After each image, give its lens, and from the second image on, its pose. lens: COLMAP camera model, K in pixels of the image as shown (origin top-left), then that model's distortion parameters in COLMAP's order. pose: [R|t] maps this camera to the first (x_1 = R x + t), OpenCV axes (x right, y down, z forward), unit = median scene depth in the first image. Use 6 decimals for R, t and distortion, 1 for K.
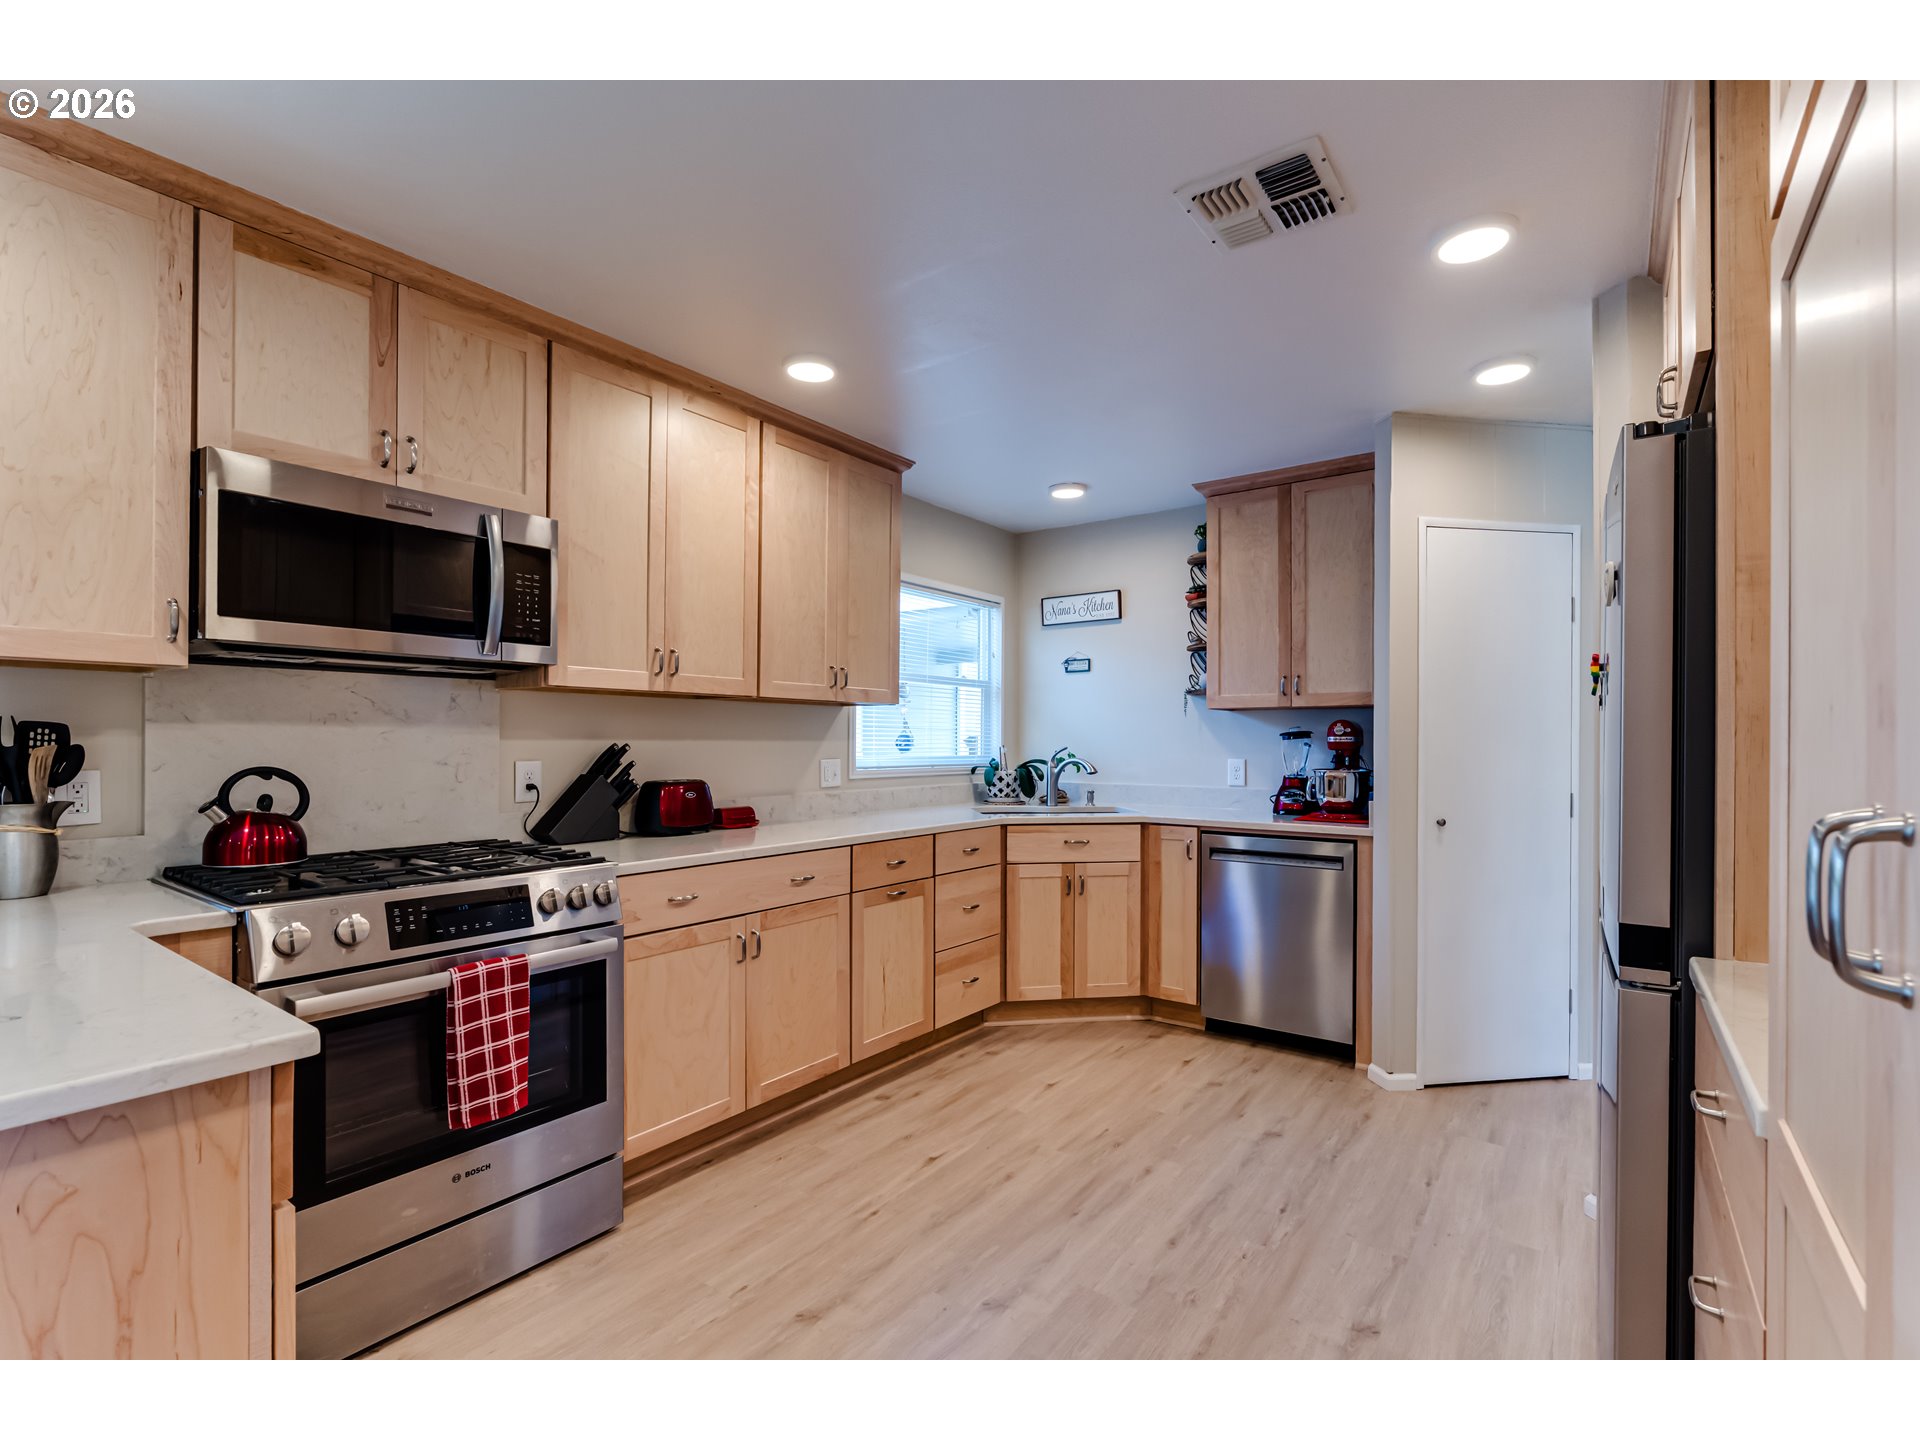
lens RADIAL K [[867.6, 0, 976.8], [0, 867.6, 749.5], [0, 0, 1]] dist [0.002023, 0.001164]
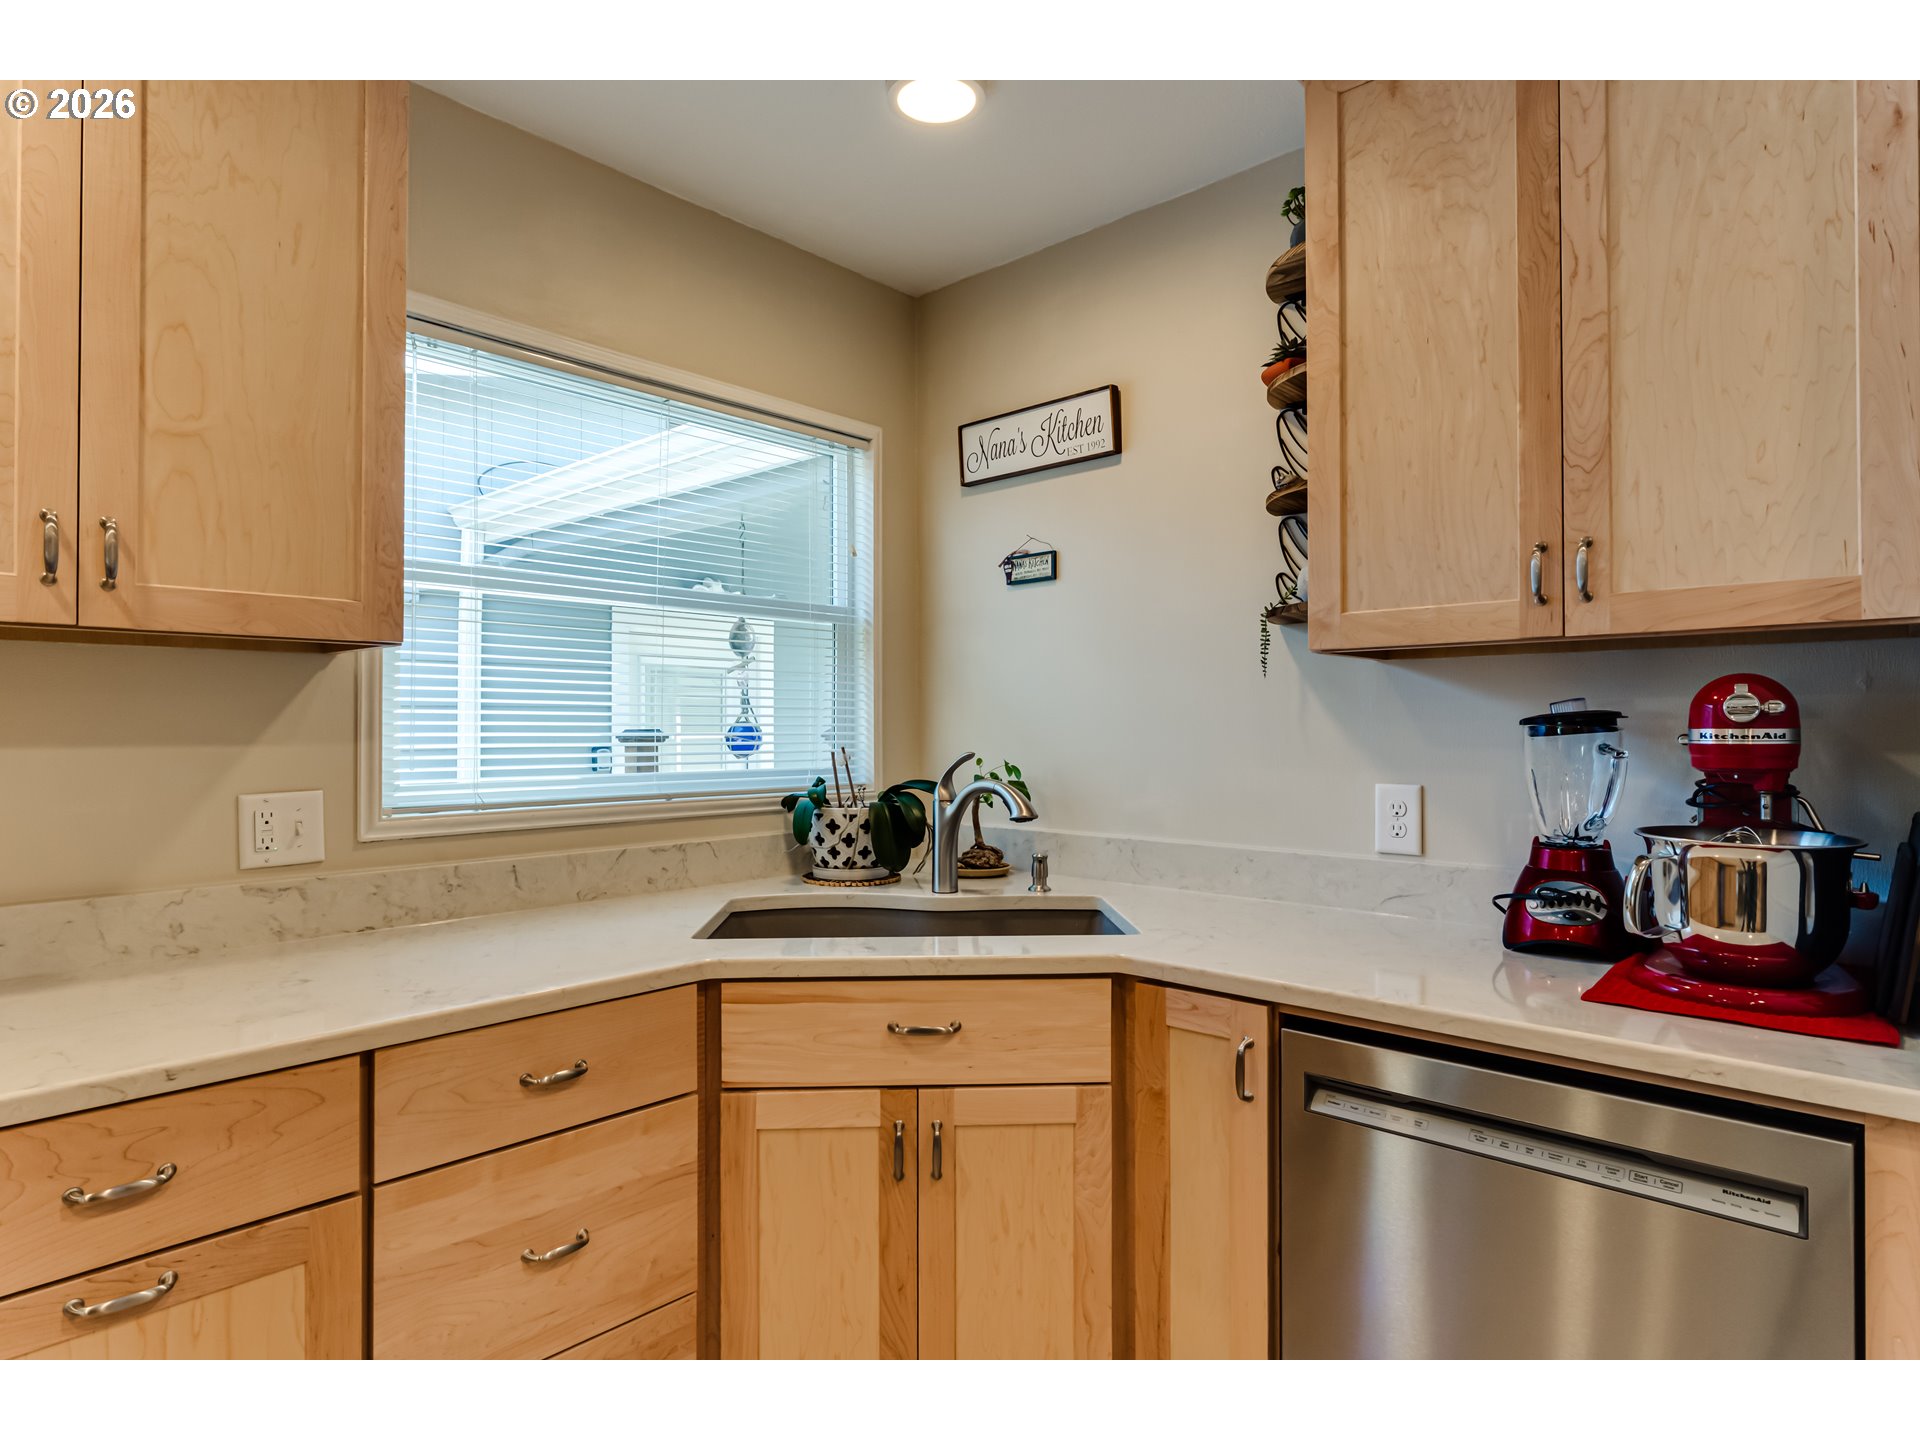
lens RADIAL K [[1040.5, 0, 976.9], [0, 1040.5, 723.3], [0, 0, 1]] dist [0.006714, 0.001127]
pose [[0.994070, -0.003928, -0.108674, 0.179516], [0.002557, 0.999915, -0.012754, -0.011882], [0.108715, 0.012400, 0.993996, 0.568793]]
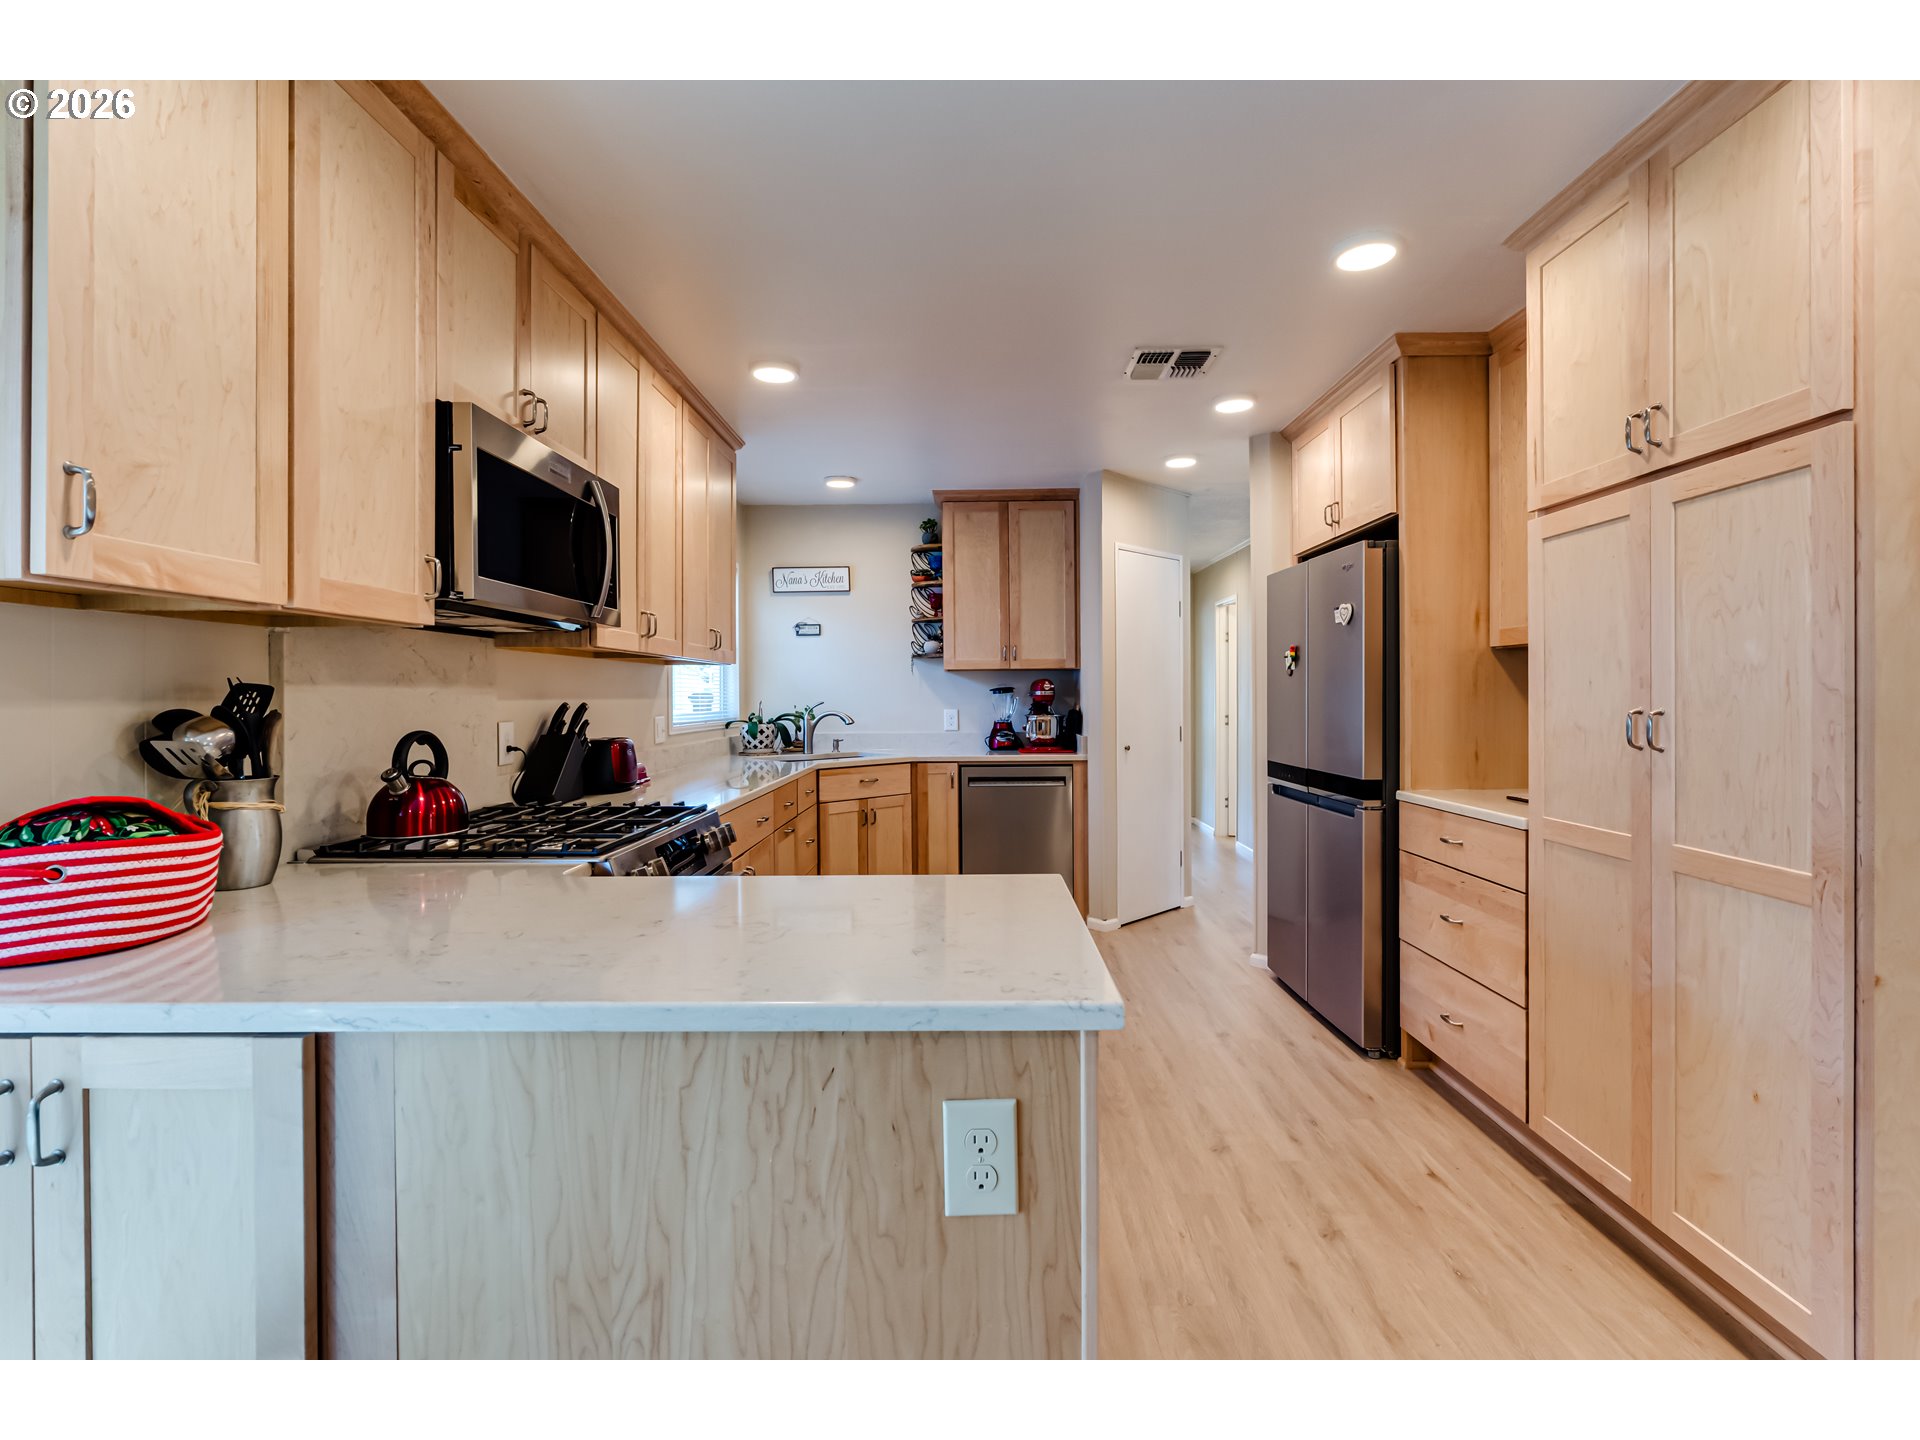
lens RADIAL K [[867.6, 0, 967.4], [0, 867.6, 711.1], [0, 0, 1]] dist [0.002023, 0.001164]
pose [[0.818624, -0.020271, 0.573972, -0.448971], [0.016271, 0.999794, 0.012103, -0.001363], [-0.574099, -0.000569, 0.818785, -0.055892]]
